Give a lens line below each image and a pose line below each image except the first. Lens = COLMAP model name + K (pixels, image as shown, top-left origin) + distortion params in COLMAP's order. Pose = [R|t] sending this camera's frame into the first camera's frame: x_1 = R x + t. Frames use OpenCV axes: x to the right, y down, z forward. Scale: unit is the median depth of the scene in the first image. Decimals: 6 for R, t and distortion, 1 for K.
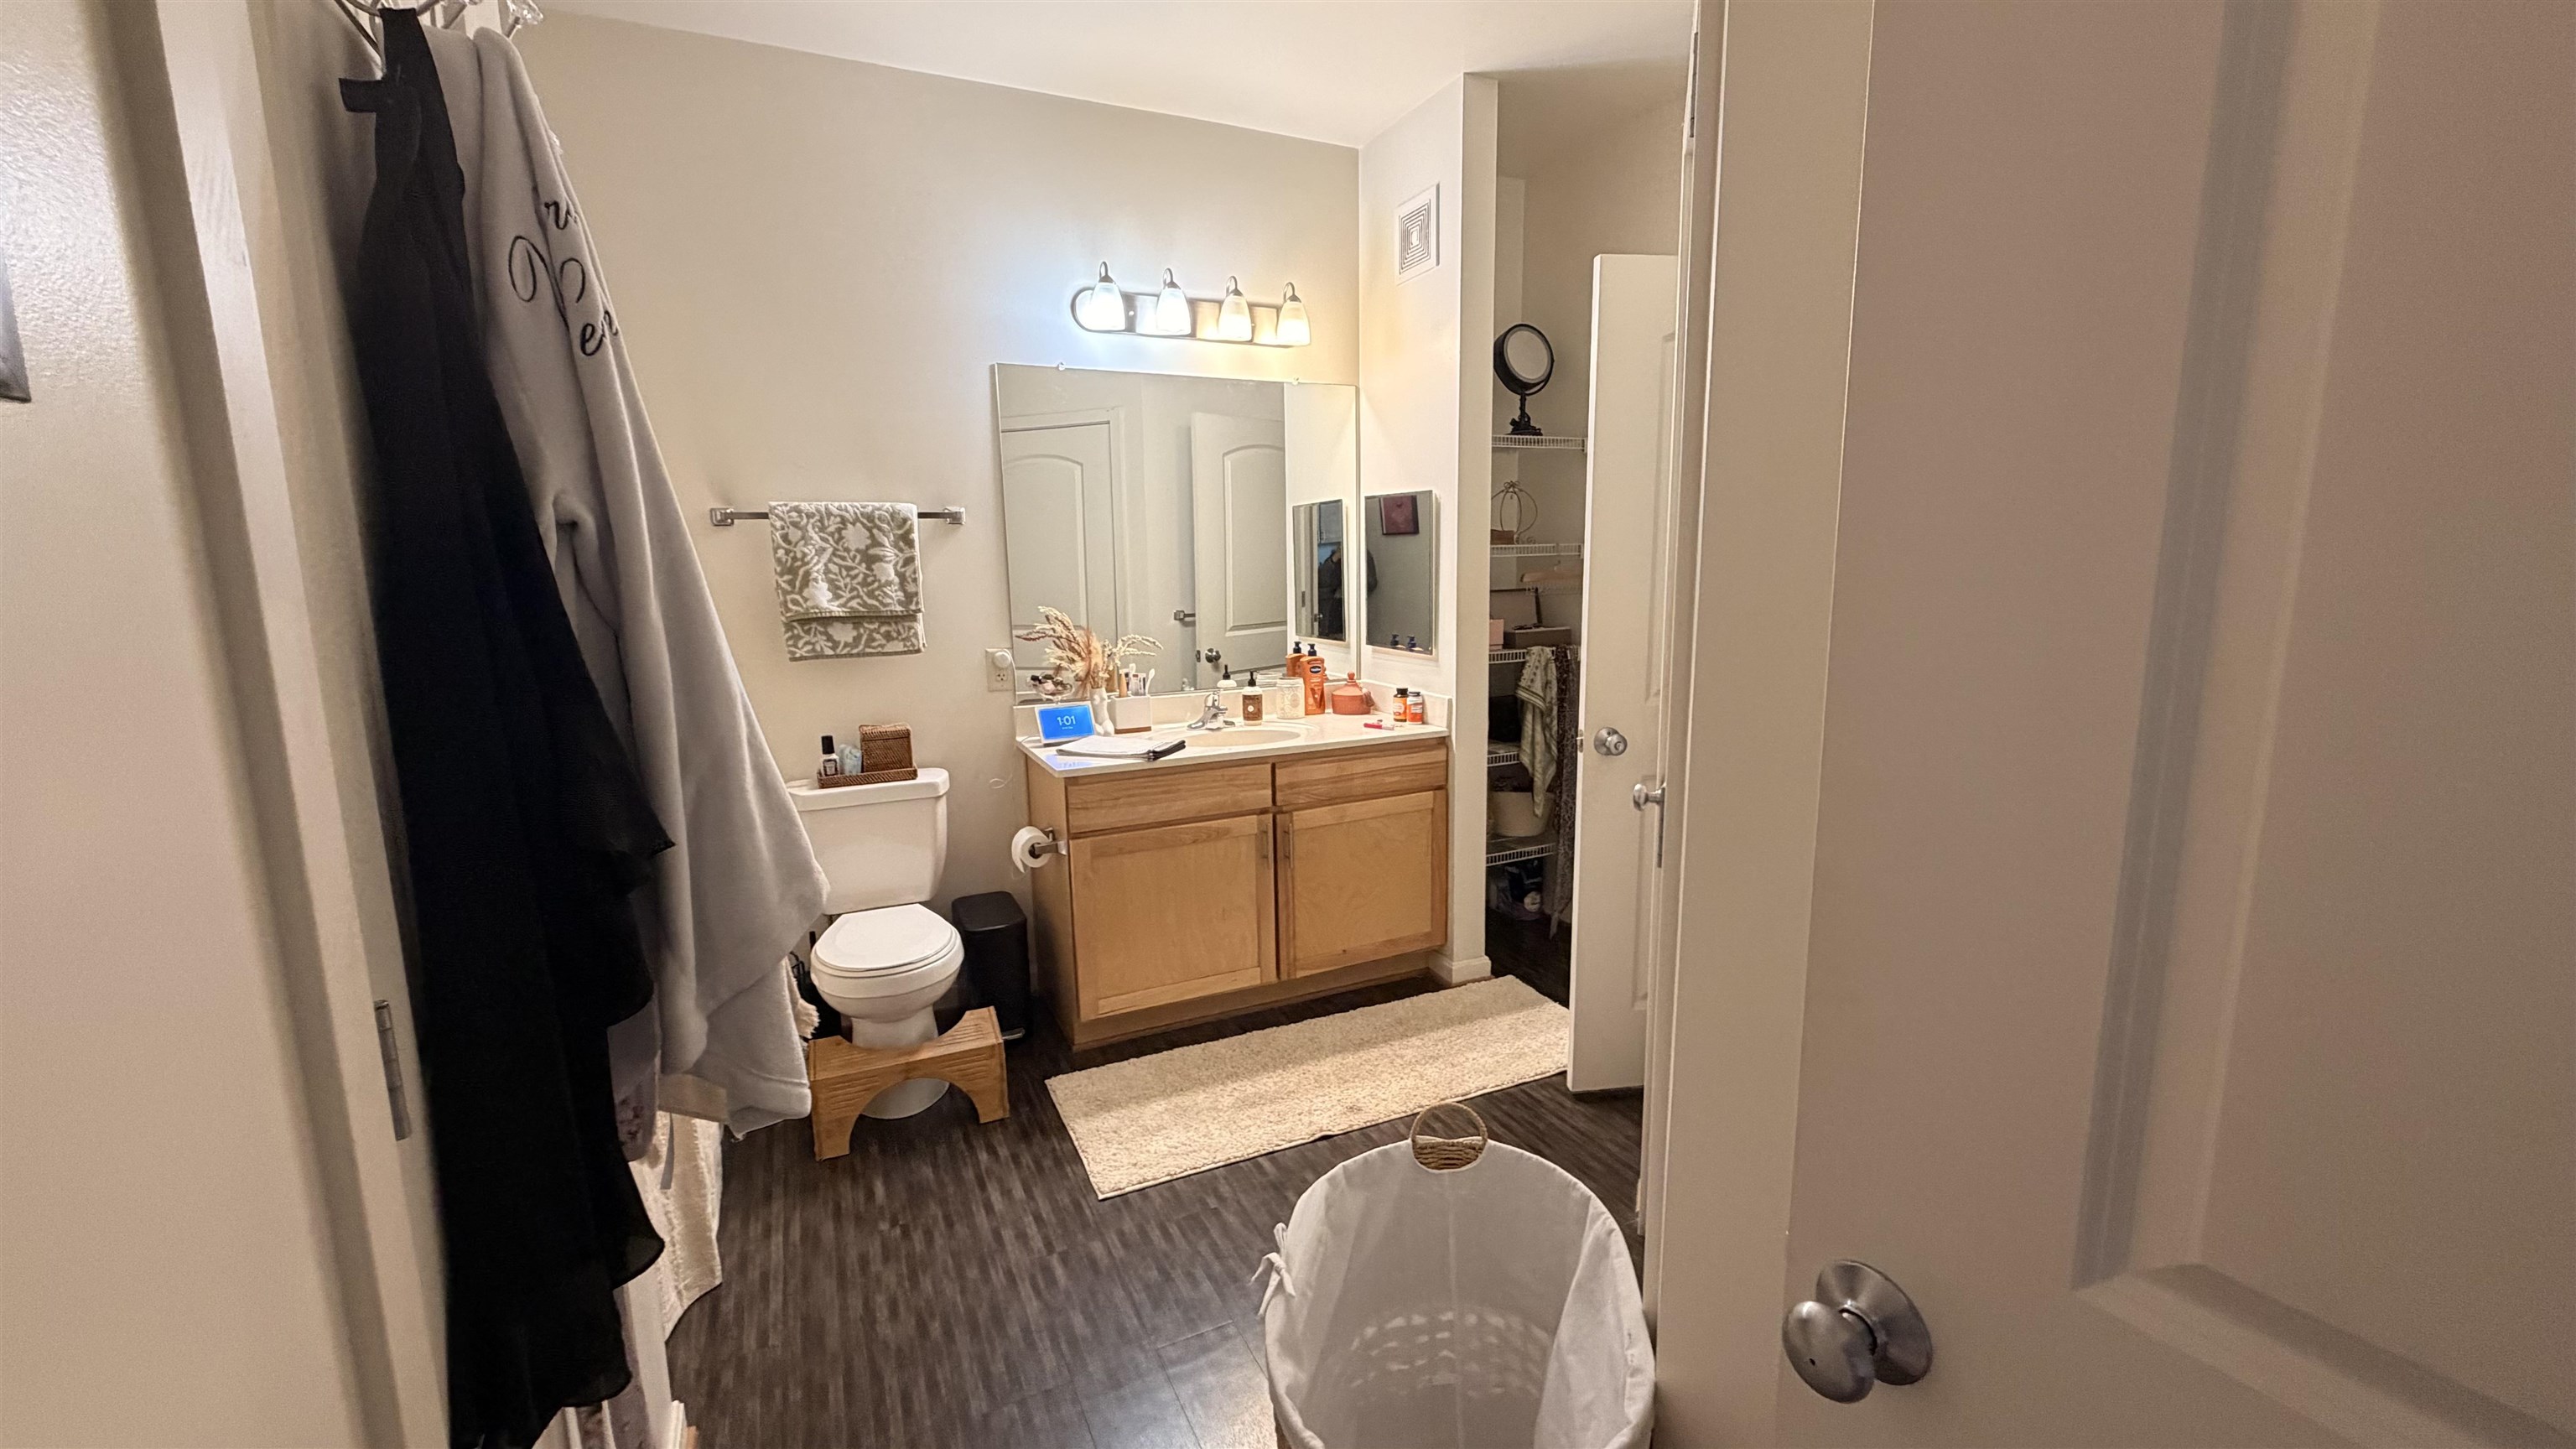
lens RADIAL K [[1009.8, 0, 1288.0], [0, 1009.8, 724.5], [0, 0, 1]] dist [-0.001454, -0.000113]
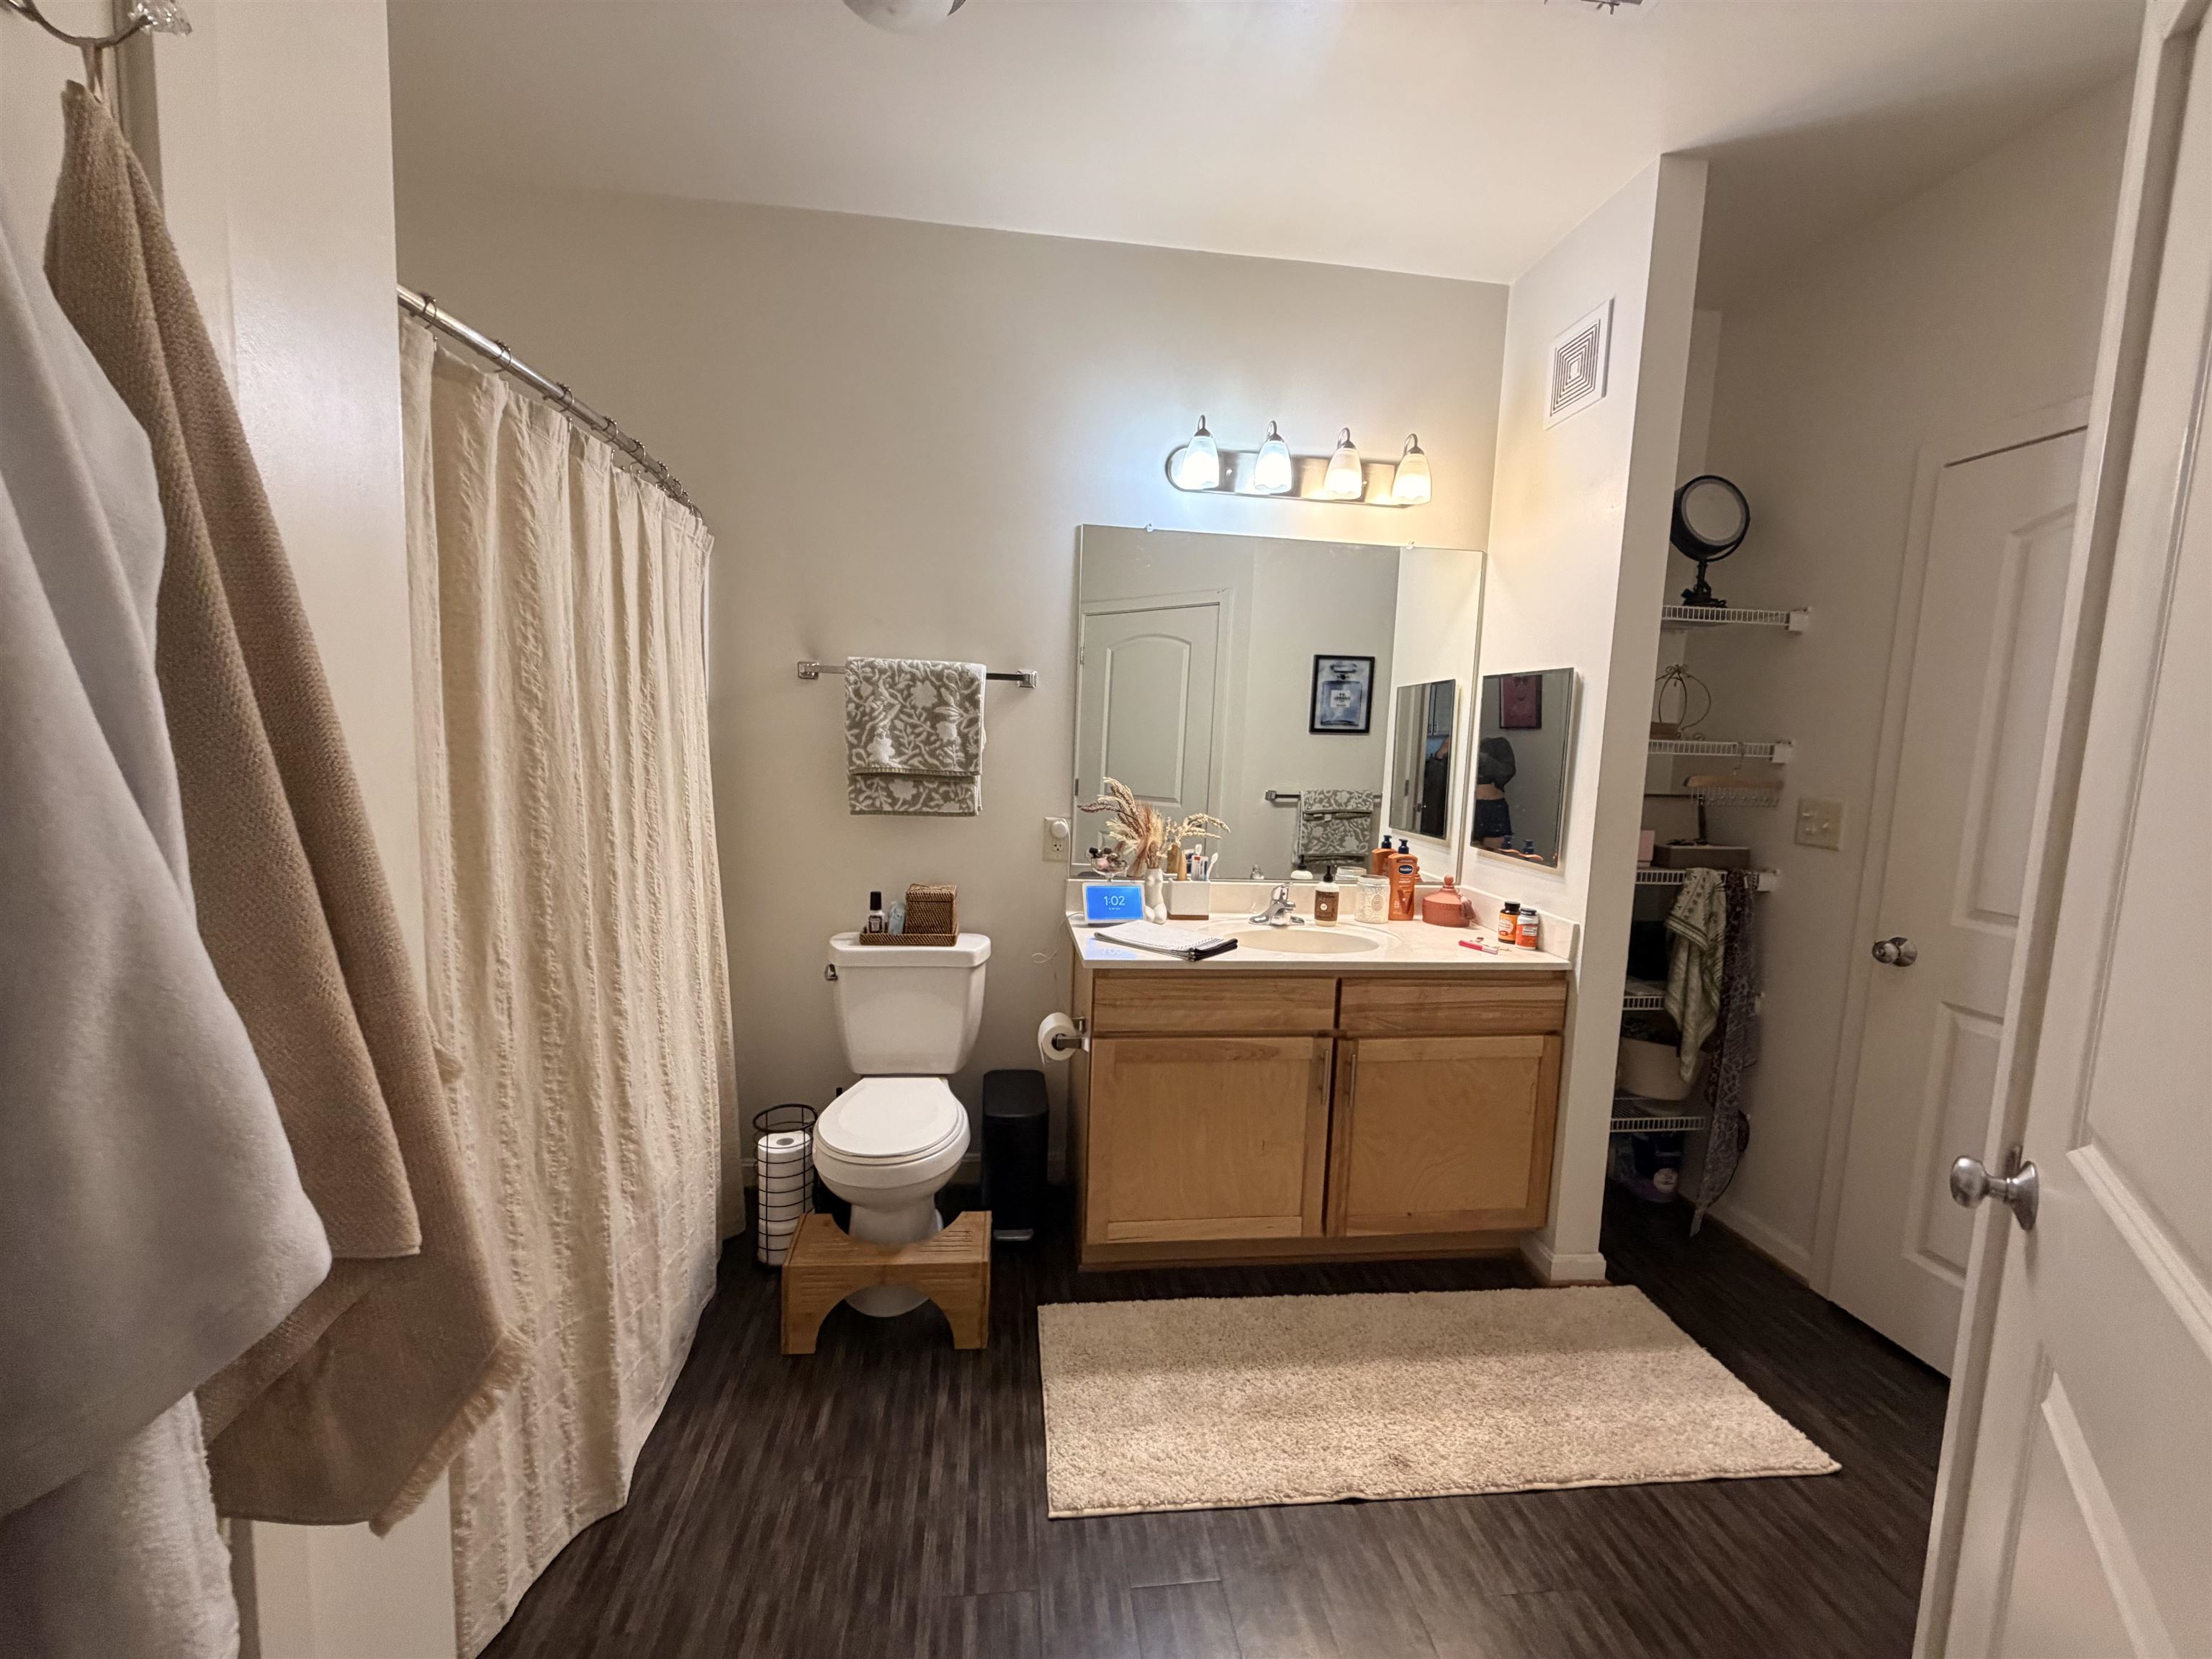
lens RADIAL K [[870.1, 0, 1106.0], [0, 870.1, 829.5], [0, 0, 1]] dist [0.000462, -0.000090]
pose [[0.945187, 0.085404, -0.315162, 0.019198], [-0.105021, 0.993417, -0.045762, -0.031525], [0.309179, 0.076352, 0.947934, 0.235461]]
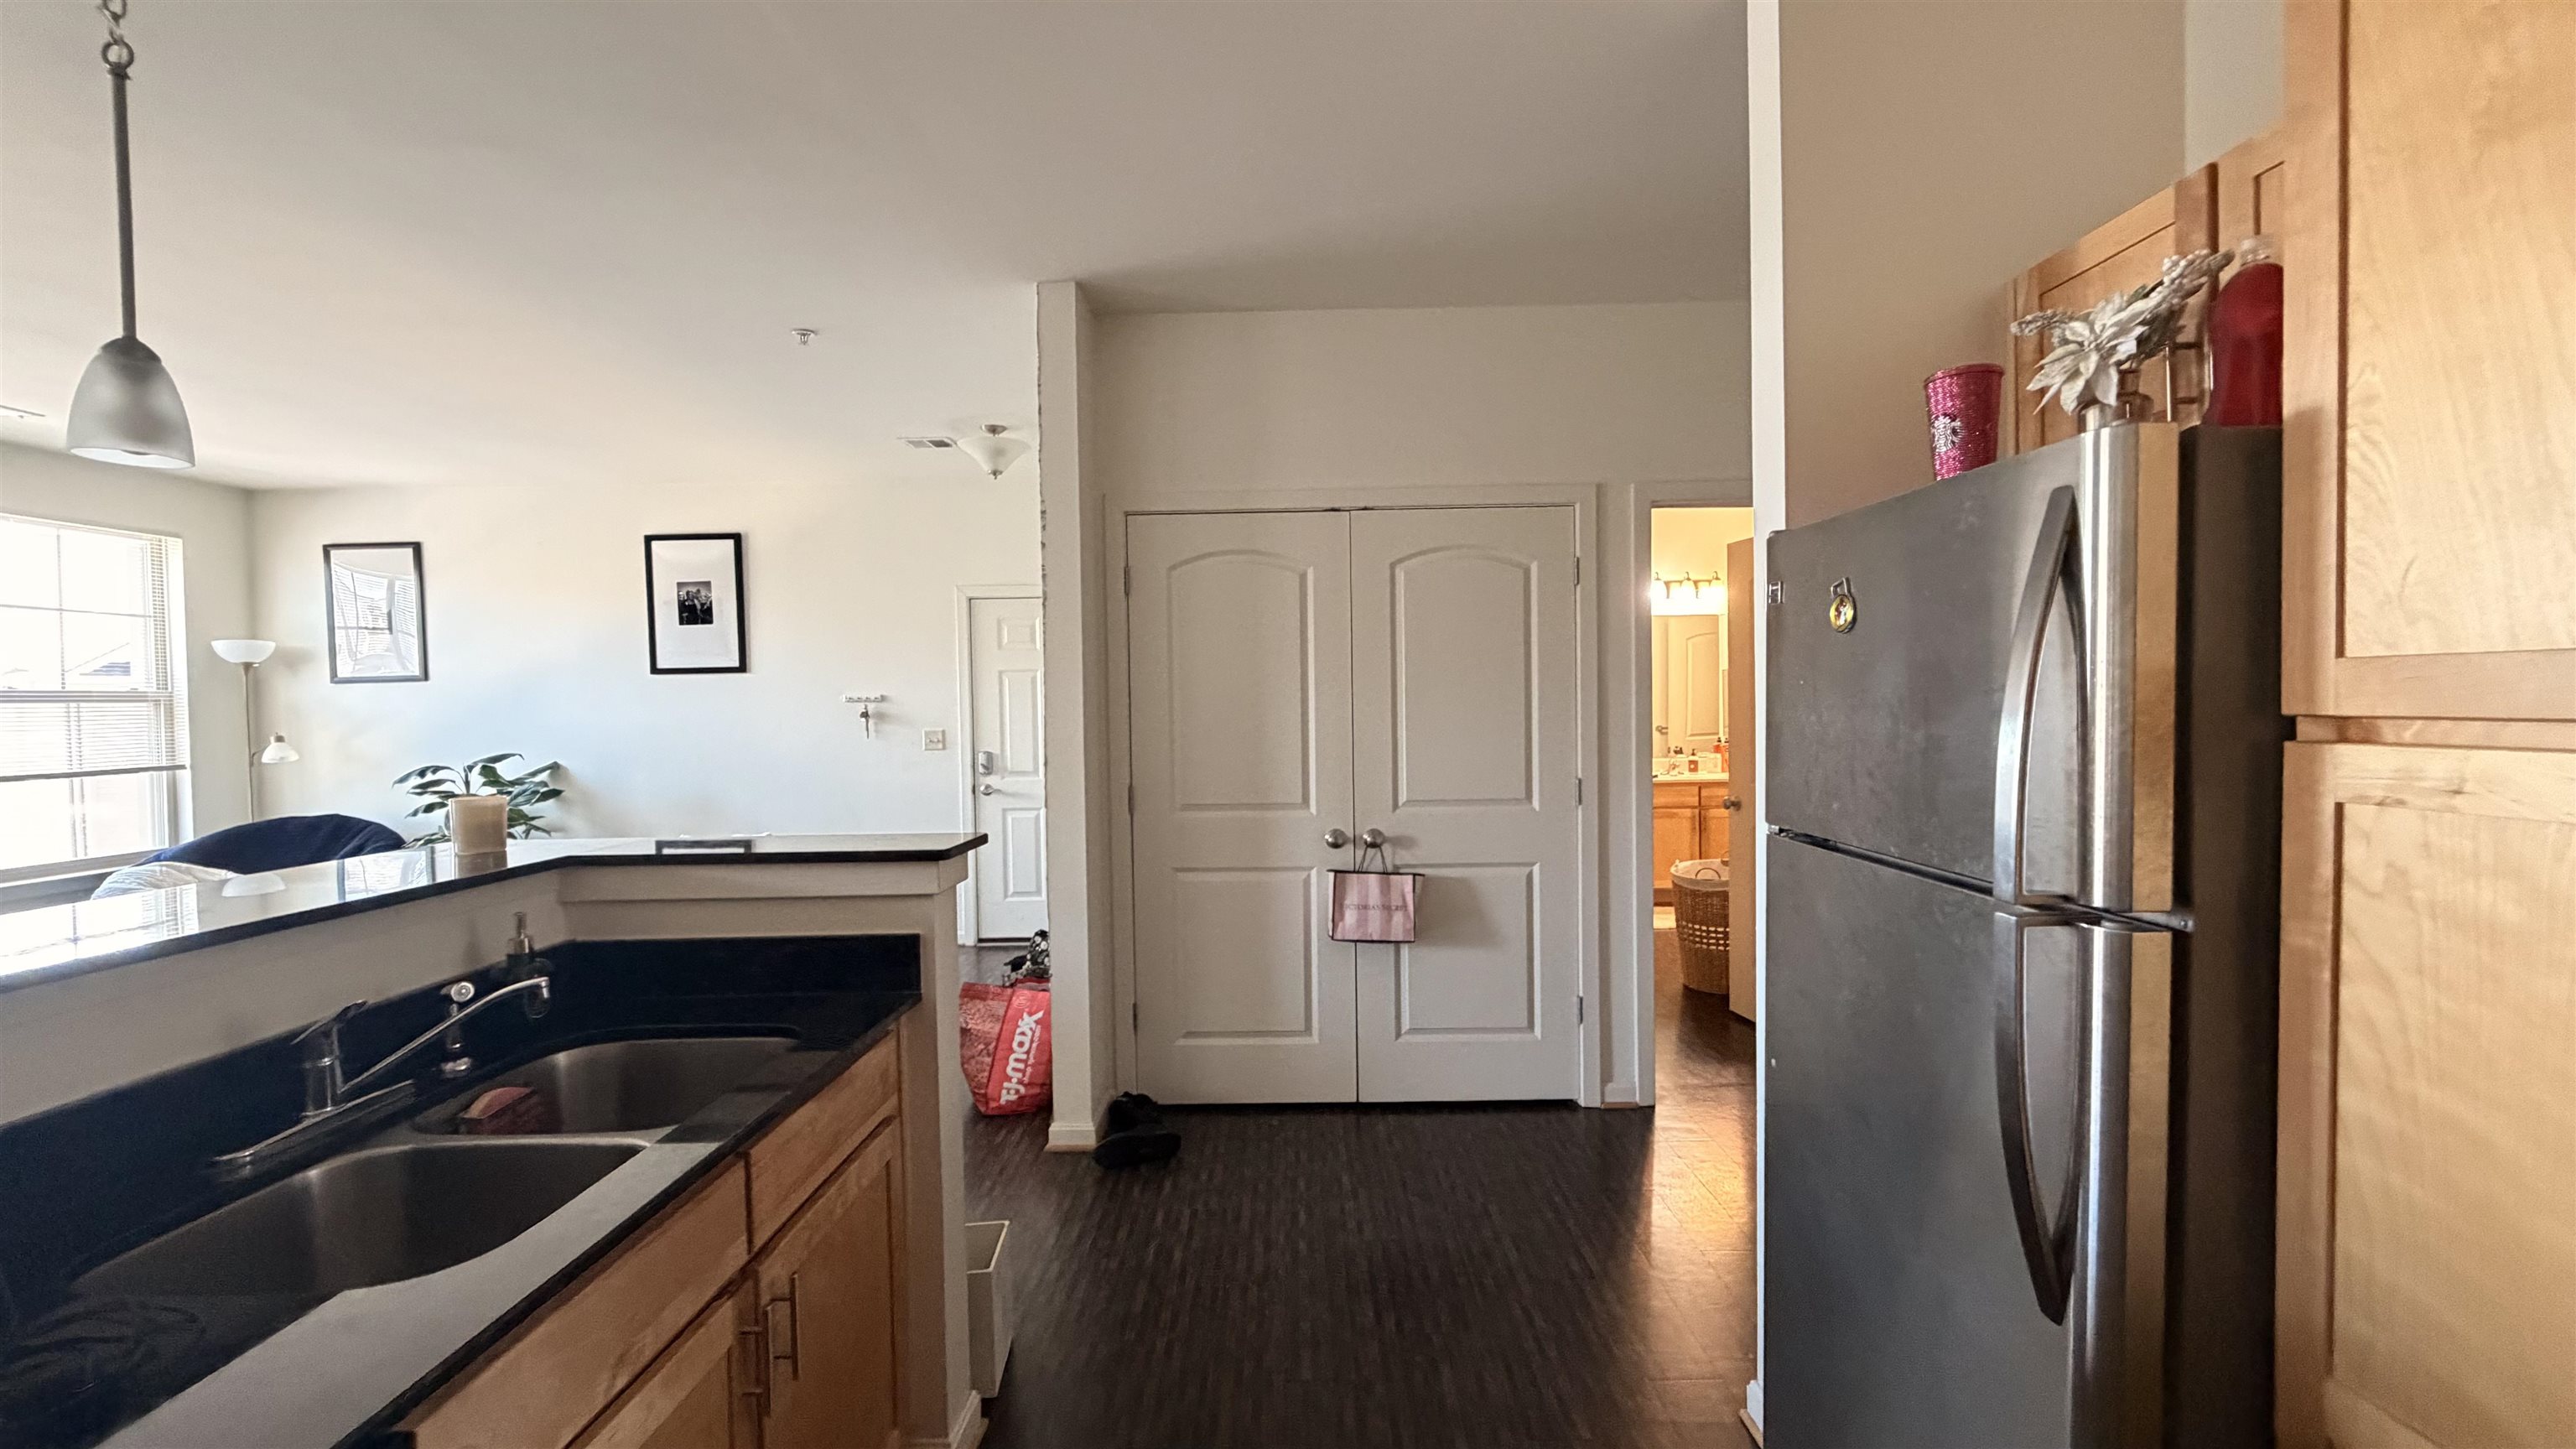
lens RADIAL K [[1009.8, 0, 1288.0], [0, 1009.8, 724.5], [0, 0, 1]] dist [-0.001454, -0.000113]
pose [[0.900300, 0.022186, -0.434705, 0.129913], [-0.074426, 0.991839, -0.103519, 0.197724], [0.428861, 0.125551, 0.894604, -1.373633]]
